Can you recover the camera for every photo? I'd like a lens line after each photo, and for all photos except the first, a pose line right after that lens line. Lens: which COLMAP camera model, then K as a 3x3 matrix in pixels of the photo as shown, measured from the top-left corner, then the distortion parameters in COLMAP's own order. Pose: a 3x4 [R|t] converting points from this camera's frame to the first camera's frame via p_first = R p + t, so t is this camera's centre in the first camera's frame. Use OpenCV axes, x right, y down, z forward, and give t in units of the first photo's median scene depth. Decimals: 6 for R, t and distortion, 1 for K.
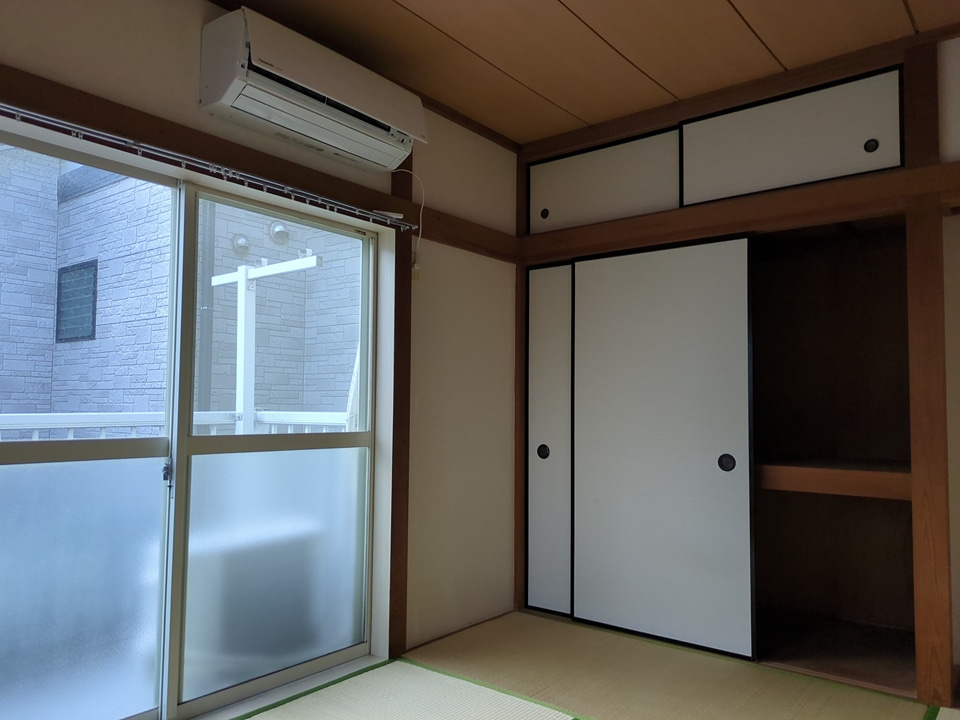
lens RADIAL K [[713.1, 0, 481.0], [0, 713.1, 374.9], [0, 0, 1]] dist [0.041510, -0.032118]
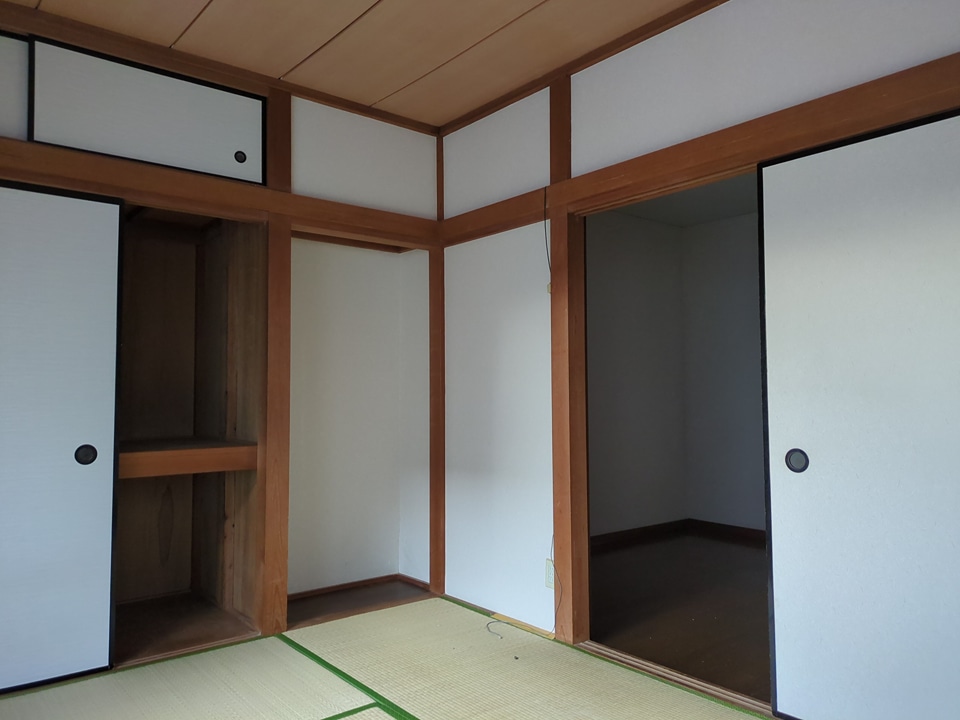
lens RADIAL K [[712.0, 0, 480.0], [0, 712.0, 360.0], [0, 0, 1]] dist [0.026554, -0.001847]
pose [[0.218960, 0.035238, 0.975097, -0.406882], [-0.040774, 0.998805, -0.026939, 0.011328], [-0.974882, -0.033860, 0.220135, 0.342653]]
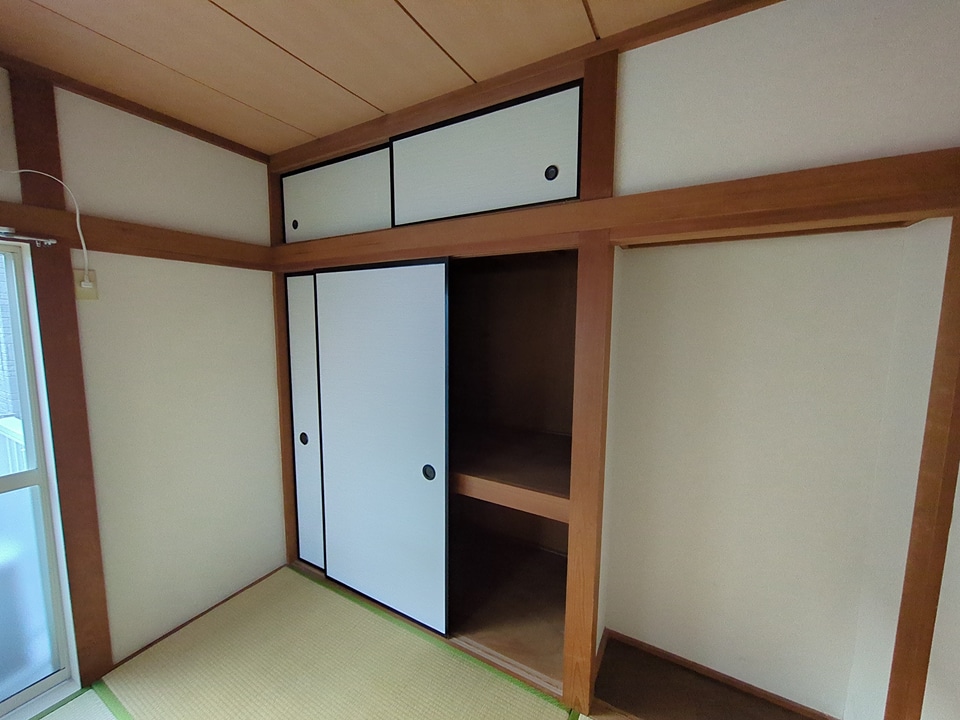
lens RADIAL K [[376.1, 0, 479.2], [0, 376.1, 359.5], [0, 0, 1]] dist [0.000635, -0.000096]
pose [[0.988799, -0.014831, 0.148516, 0.335201], [-0.007861, 0.988496, 0.151045, -0.135286], [-0.149048, -0.150521, 0.977307, 0.446544]]
